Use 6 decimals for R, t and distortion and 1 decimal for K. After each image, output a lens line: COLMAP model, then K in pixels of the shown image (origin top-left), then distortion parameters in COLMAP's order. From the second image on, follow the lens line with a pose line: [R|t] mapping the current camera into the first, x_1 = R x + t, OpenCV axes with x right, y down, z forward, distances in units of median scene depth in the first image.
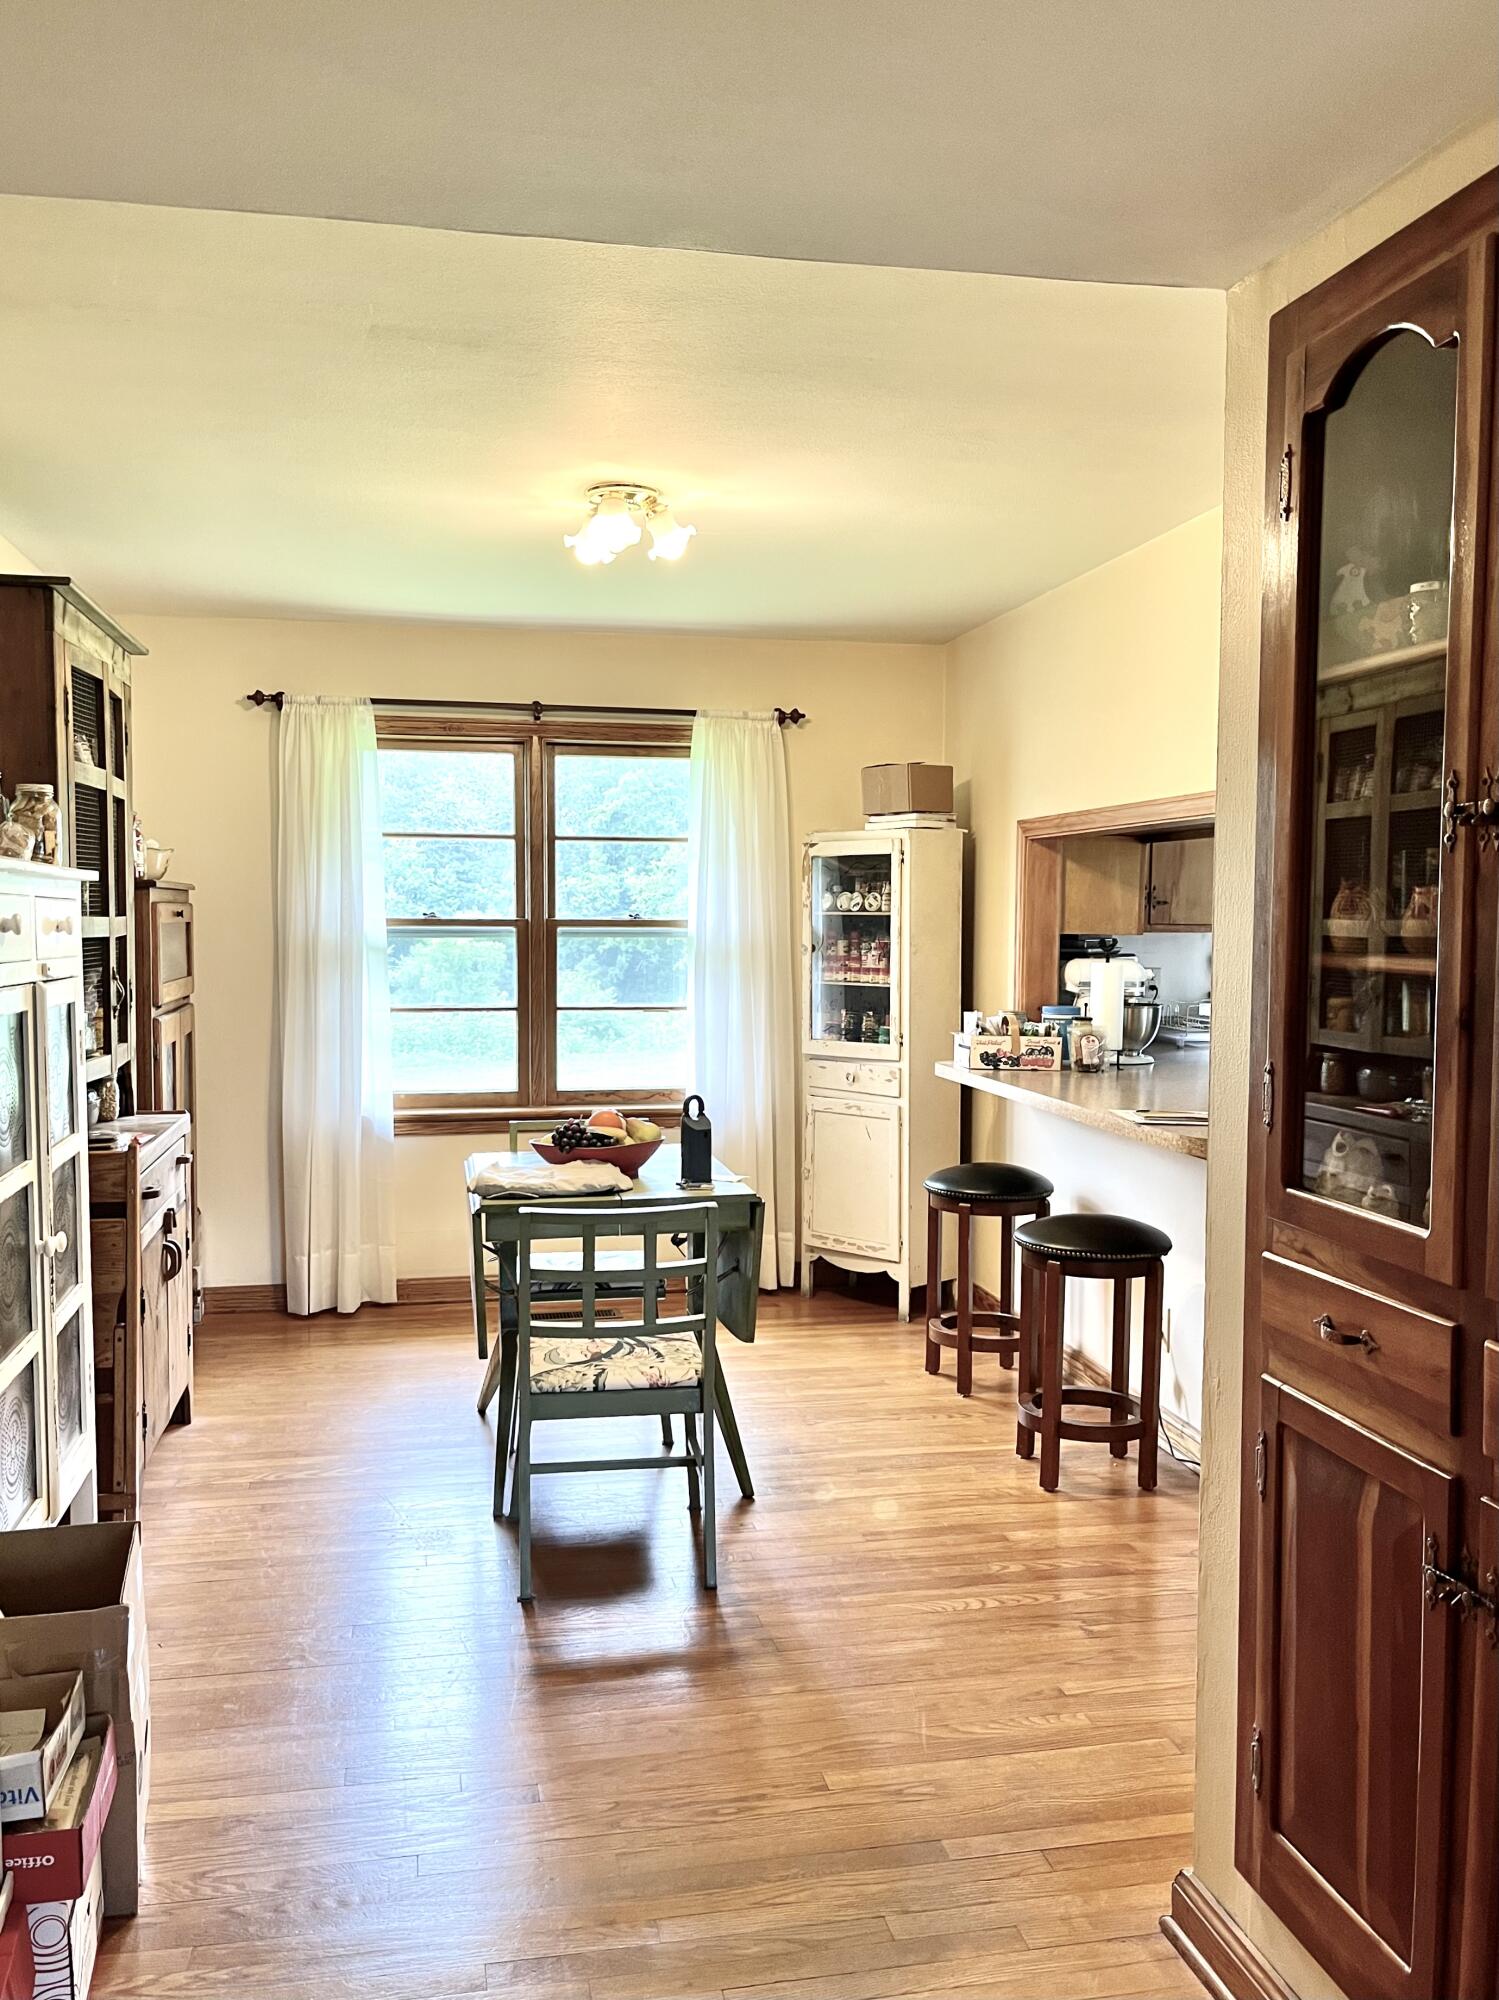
lens RADIAL K [[1662.3, 0, 746.5], [0, 1662.3, 1009.0], [0, 0, 1]] dist [0.064669, -0.093511]
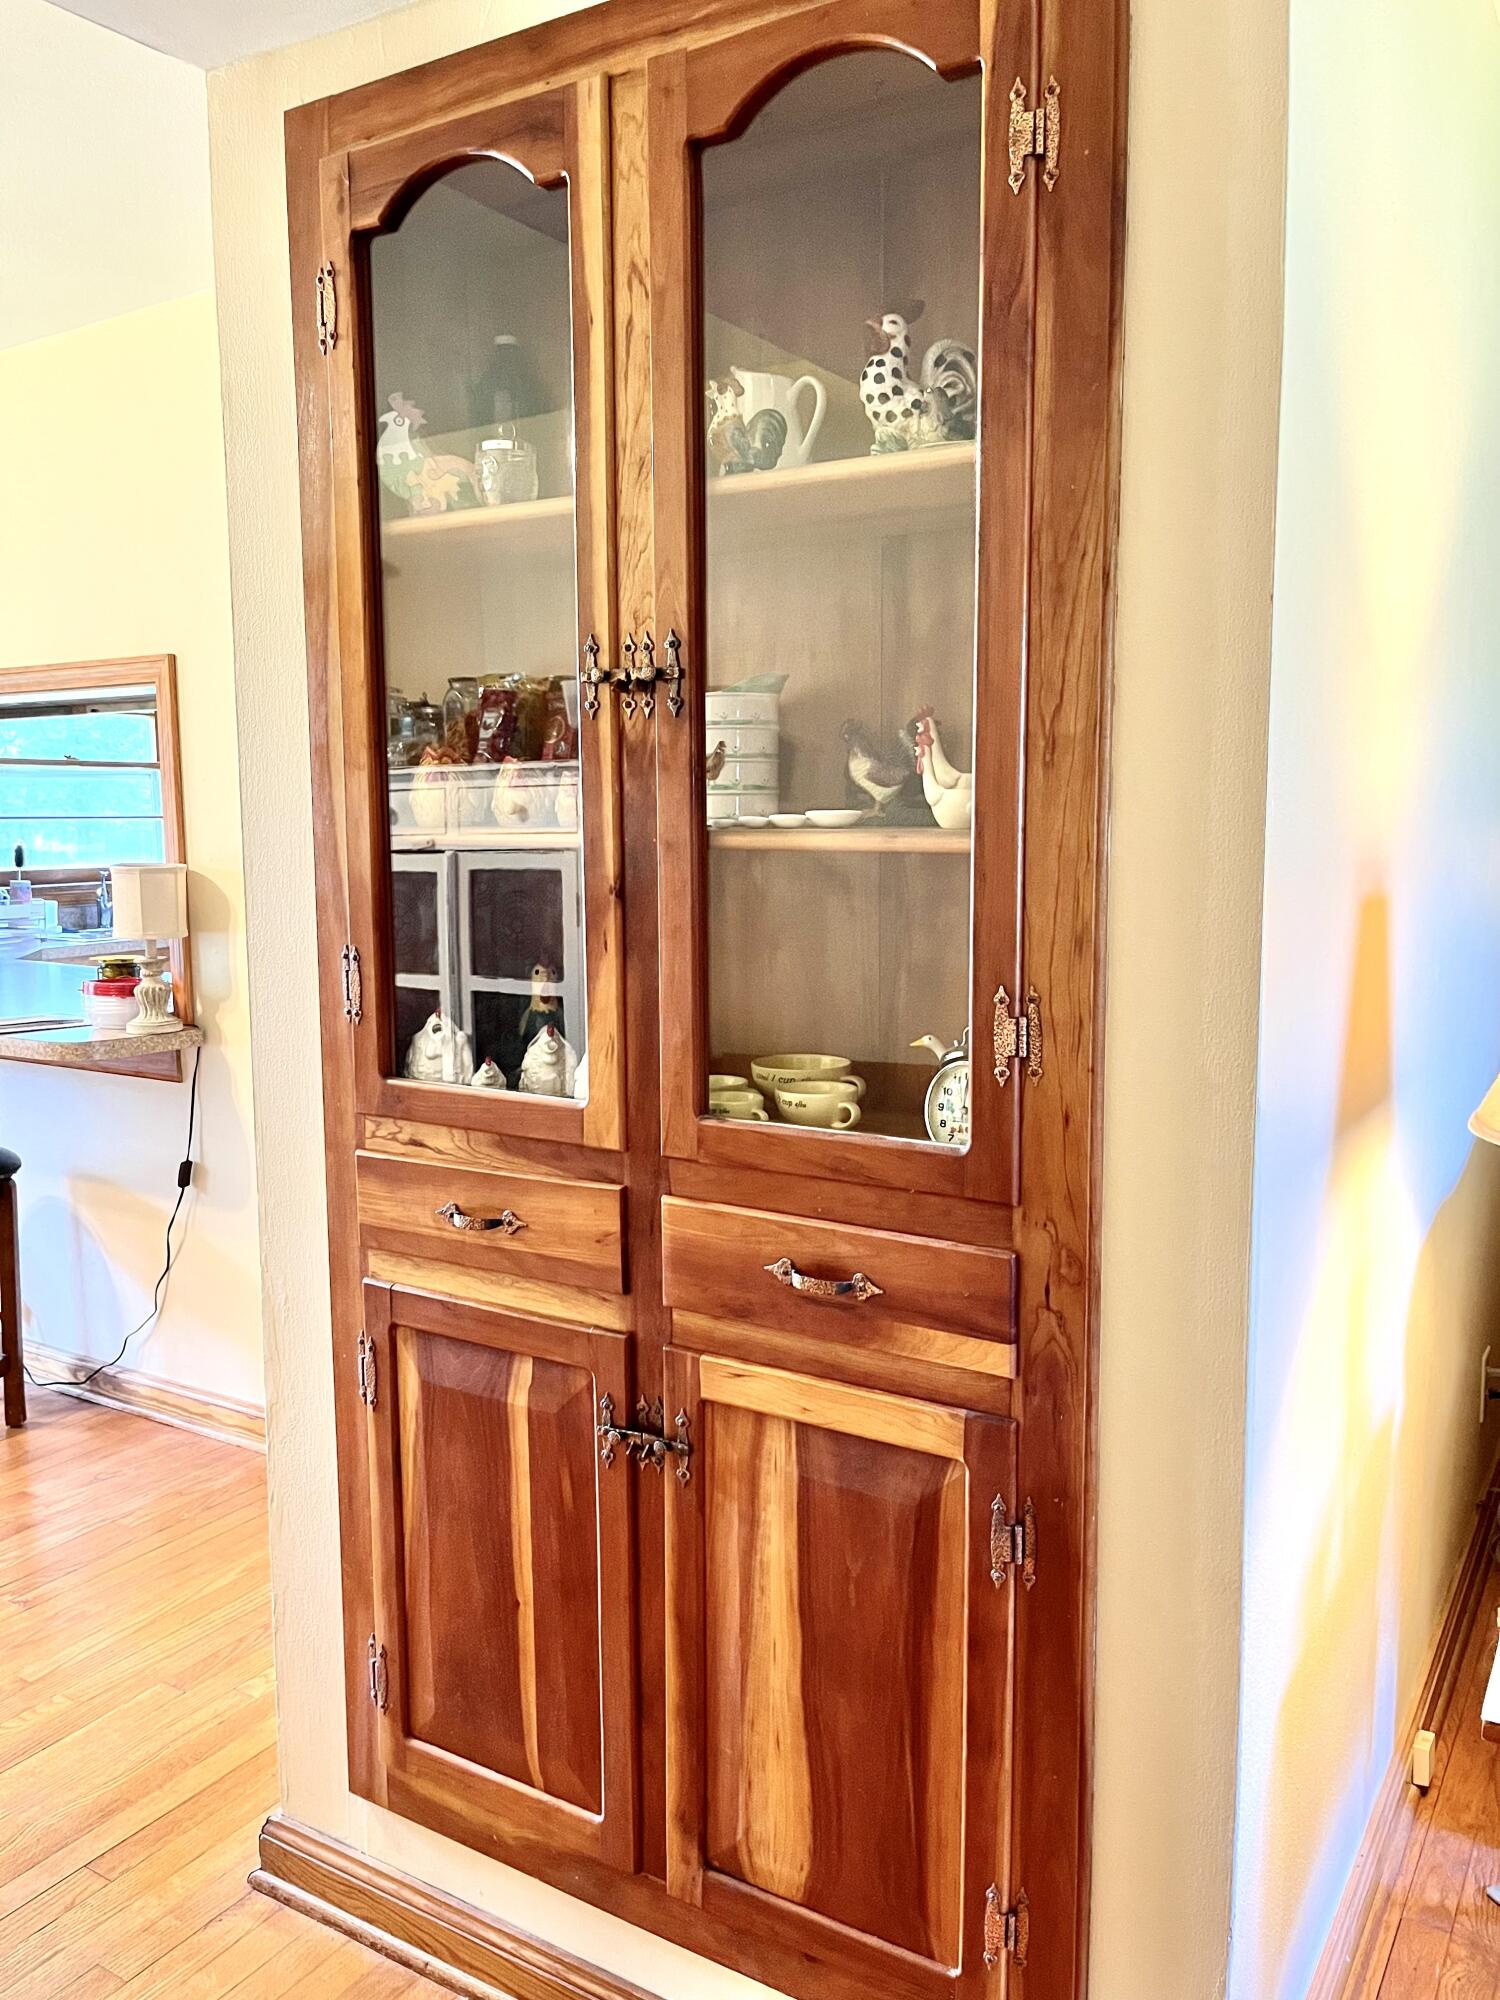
lens RADIAL K [[1531.8, 0, 748.8], [0, 1531.8, 988.3], [0, 0, 1]] dist [0.065558, -0.094778]
pose [[0.690482, -0.093867, 0.717233, -0.152130], [0.052950, 0.995443, 0.079302, -0.002008], [-0.721409, -0.016779, 0.692306, 0.250981]]
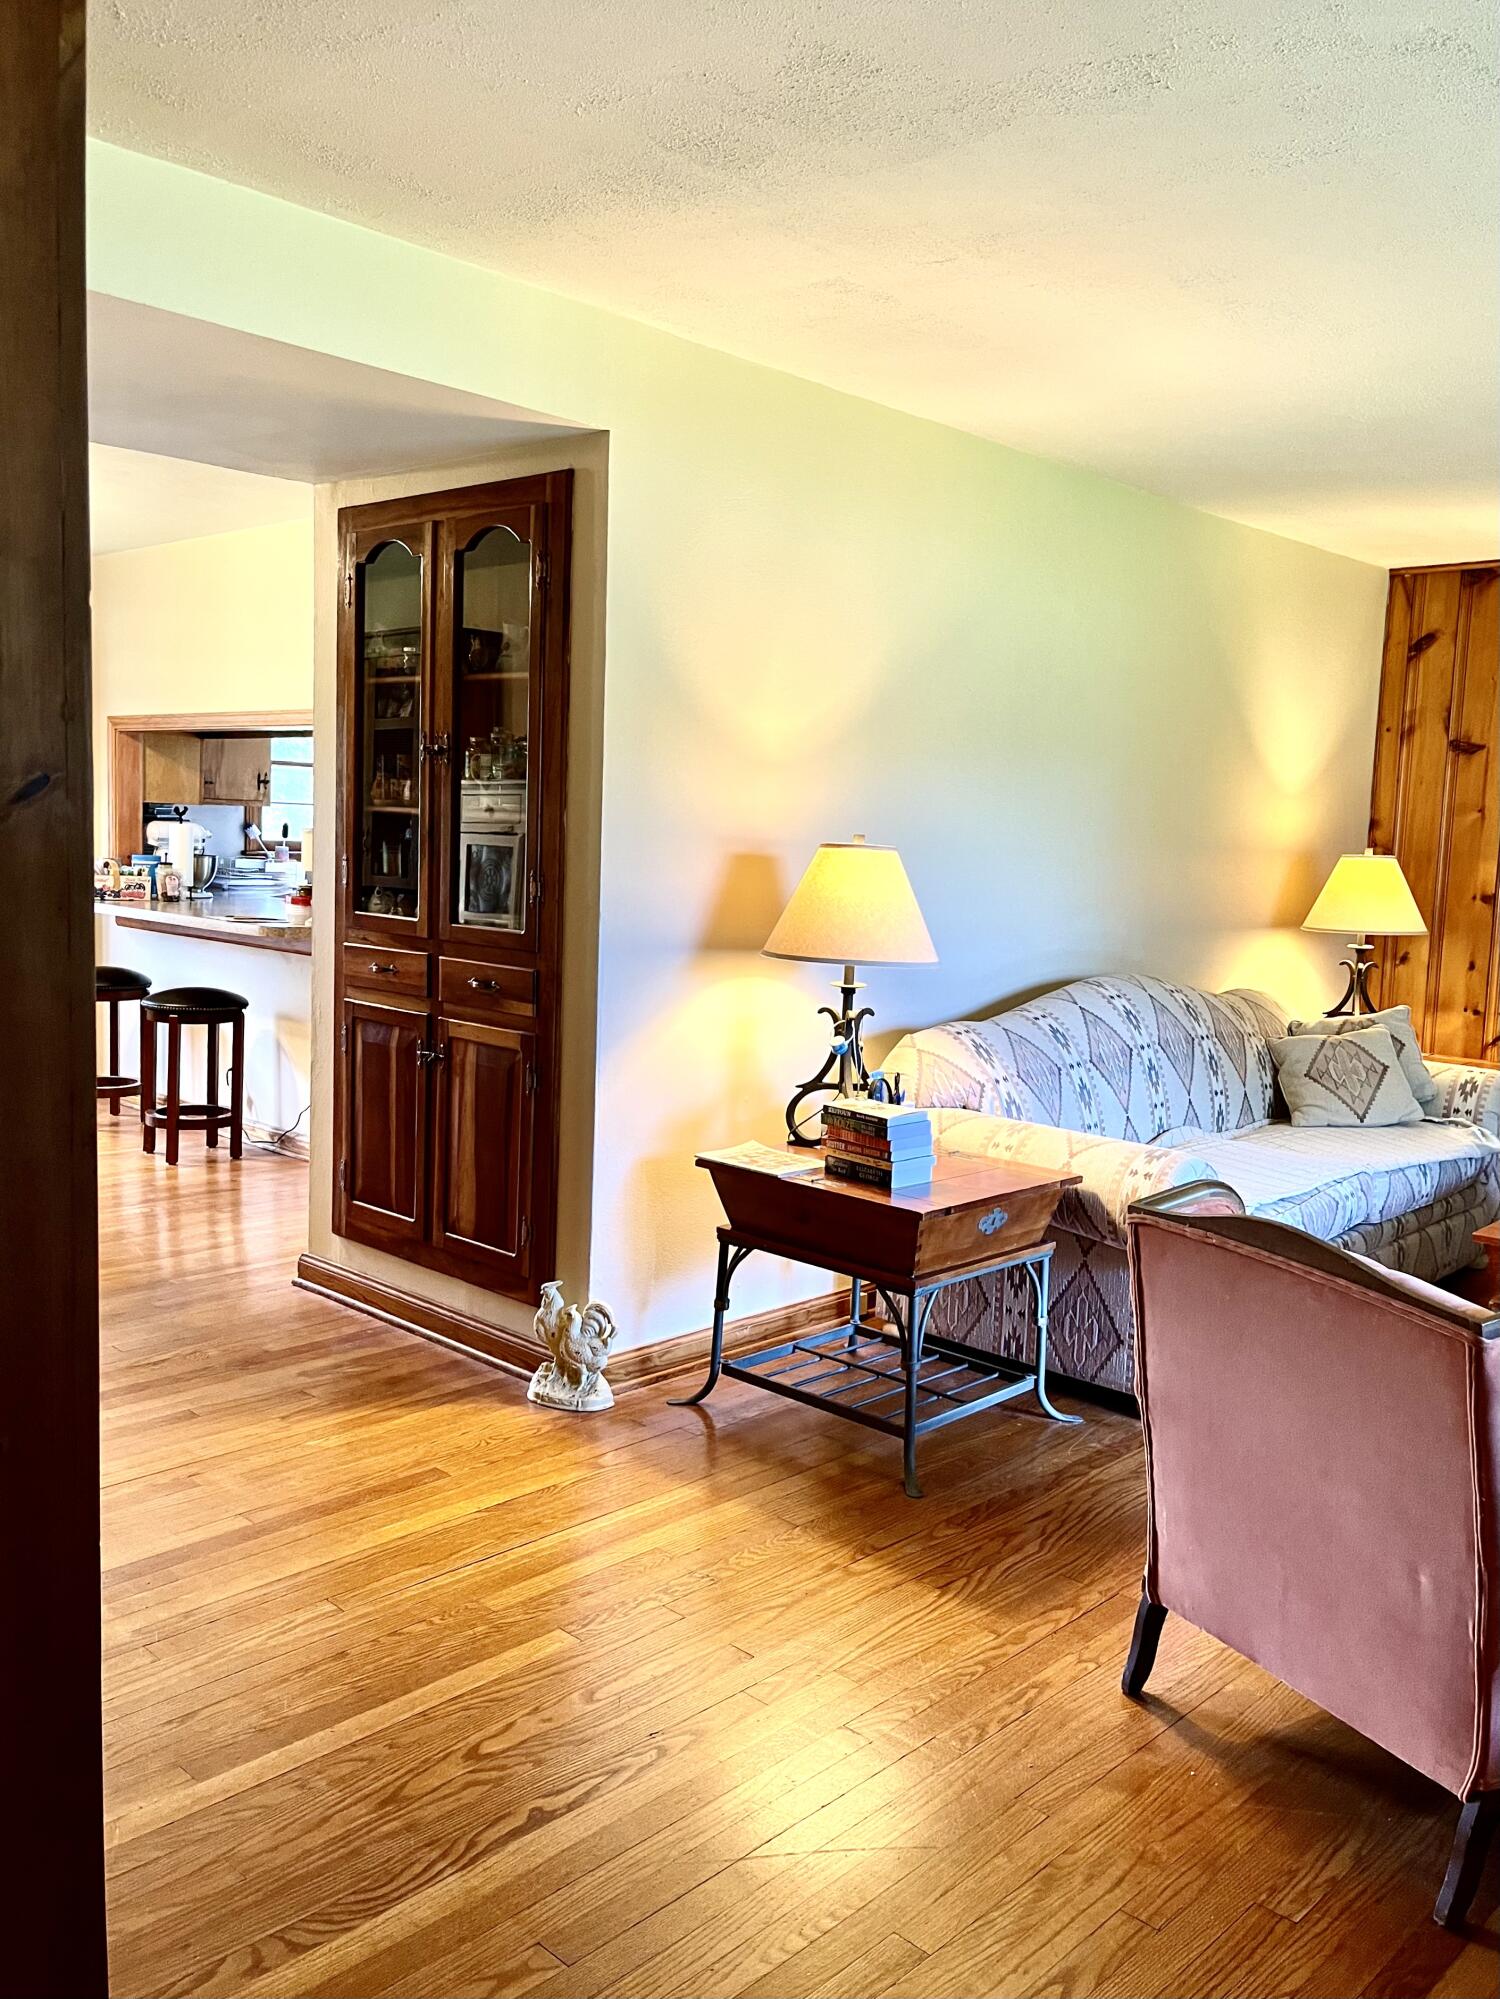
lens RADIAL K [[1617.6, 0, 750.0], [0, 1617.6, 999.5], [0, 0, 1]] dist [0.112104, -0.248188]
pose [[0.819497, -0.036839, 0.571898, -0.488220], [0.000437, 0.997972, 0.063659, 0.085984], [-0.573083, -0.051919, 0.817851, -1.075246]]
